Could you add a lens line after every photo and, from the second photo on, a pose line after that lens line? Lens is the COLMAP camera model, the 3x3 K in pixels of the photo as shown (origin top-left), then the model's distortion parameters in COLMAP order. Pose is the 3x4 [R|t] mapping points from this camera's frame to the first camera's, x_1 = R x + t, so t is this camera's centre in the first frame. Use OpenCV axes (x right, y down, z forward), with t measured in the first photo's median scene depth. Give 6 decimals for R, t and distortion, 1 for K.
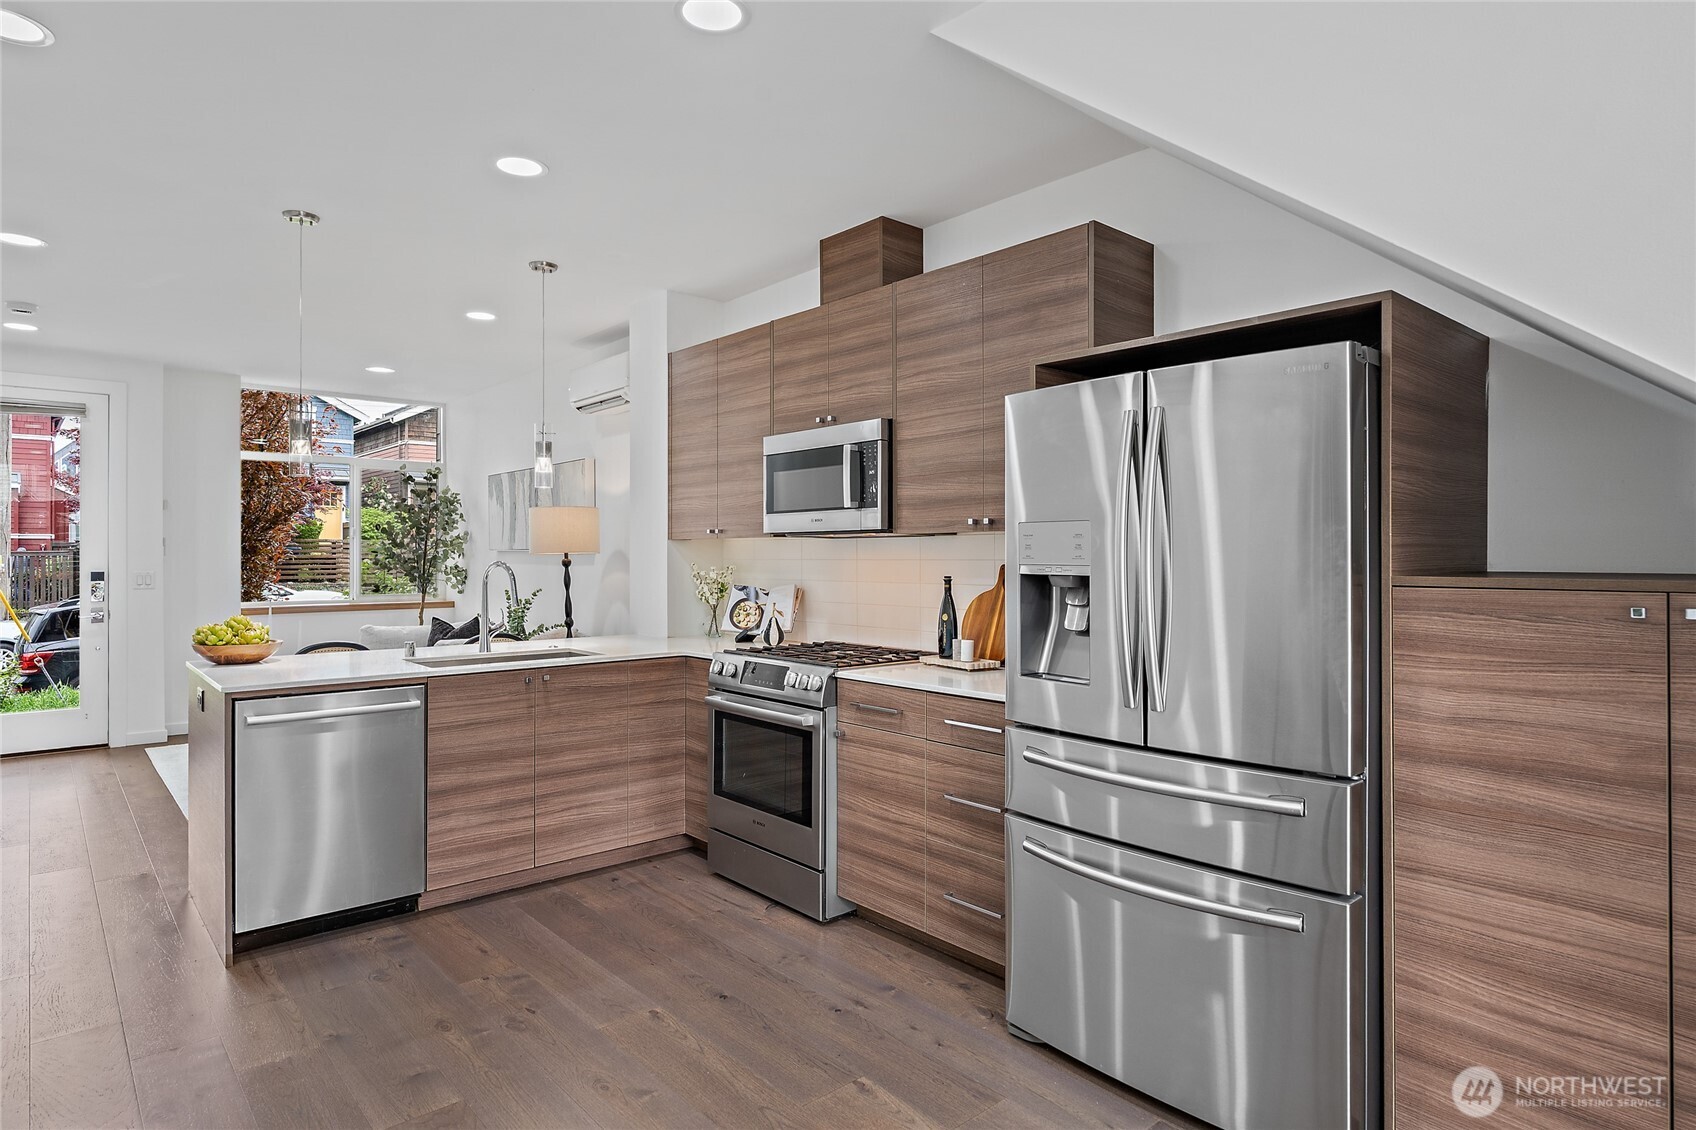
lens RADIAL K [[948.8, 0, 848.0], [0, 948.8, 565.0], [0, 0, 1]] dist [0.001039, 0.000209]
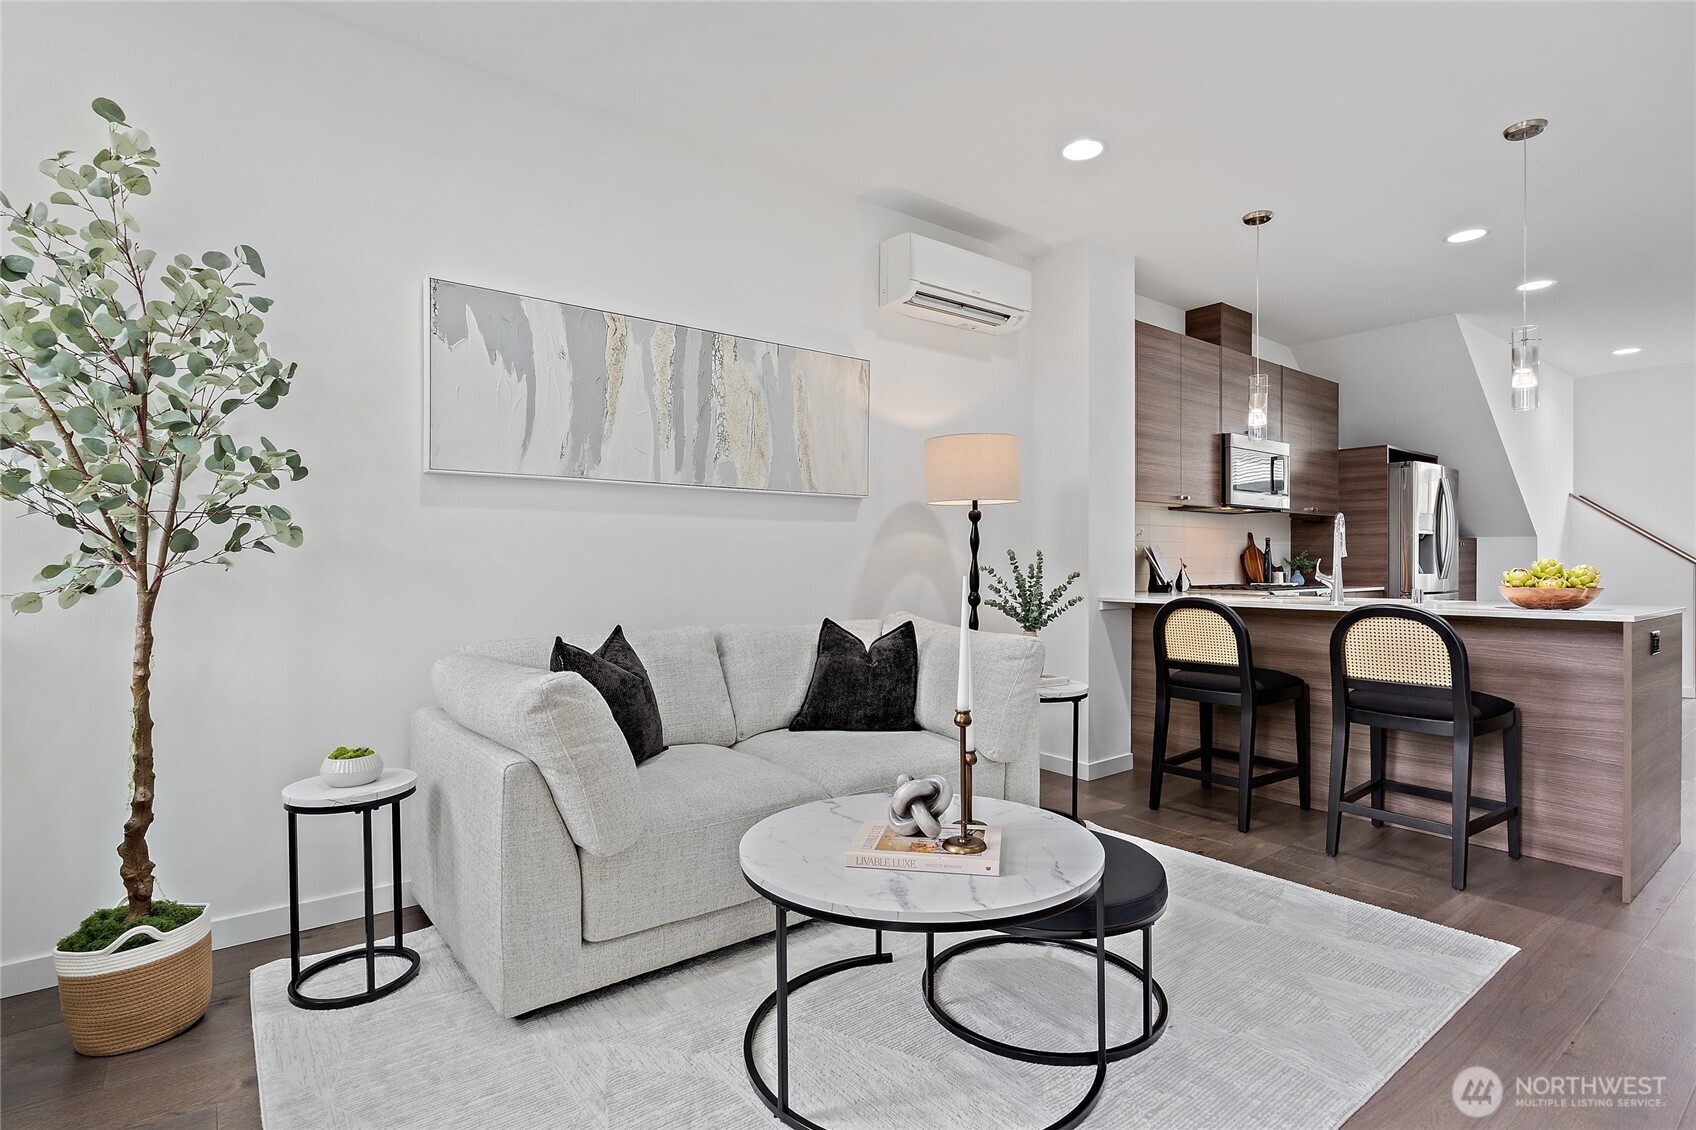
lens RADIAL K [[840.0, 0, 848.0], [0, 840.0, 565.0], [0, 0, 1]] dist [-0.008871, 0.000266]
pose [[0.051609, -0.000338, 0.998667, -0.671908], [0.011404, 0.999935, -0.000251, 0.024079], [-0.998602, 0.011402, 0.051610, 0.765140]]
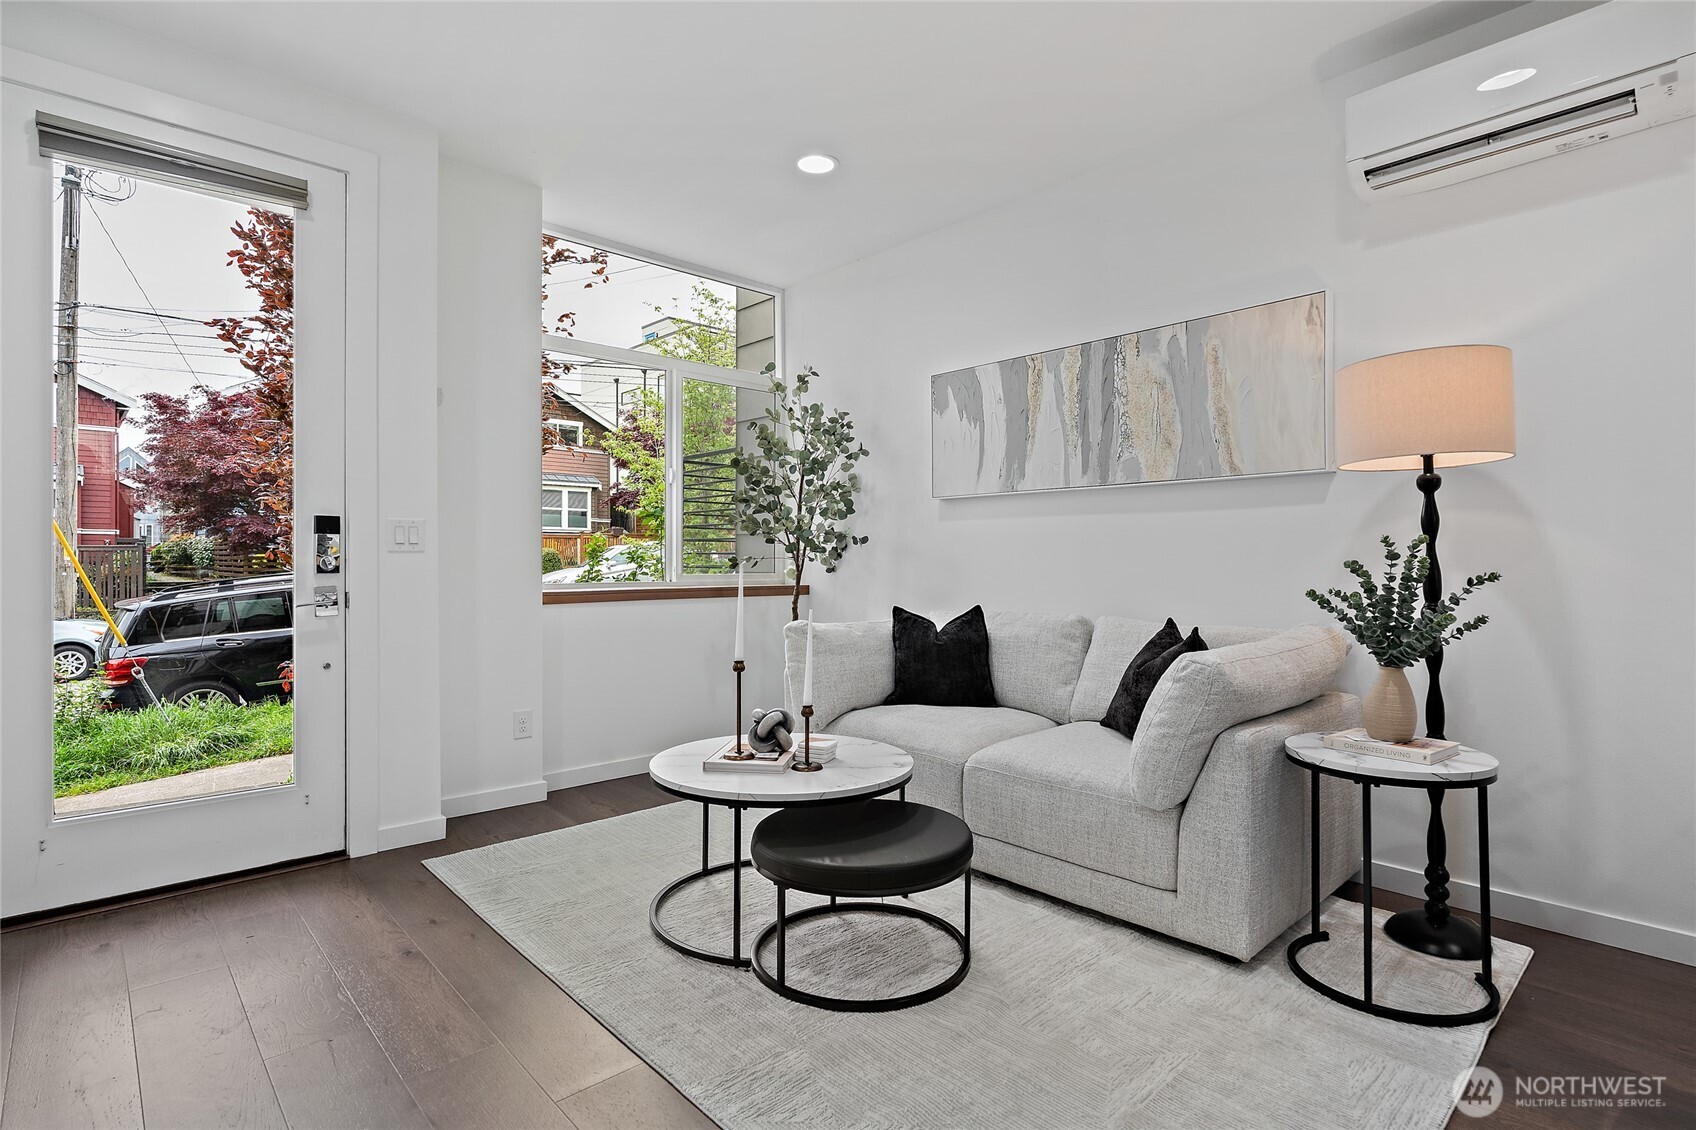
lens RADIAL K [[840.0, 0, 848.0], [0, 840.0, 565.0], [0, 0, 1]] dist [-0.008871, 0.000266]
pose [[0.999463, -0.000597, 0.032752, -0.423963], [0.000749, 0.999989, -0.004638, 0.027869], [-0.032749, 0.004660, 0.999453, 0.436924]]
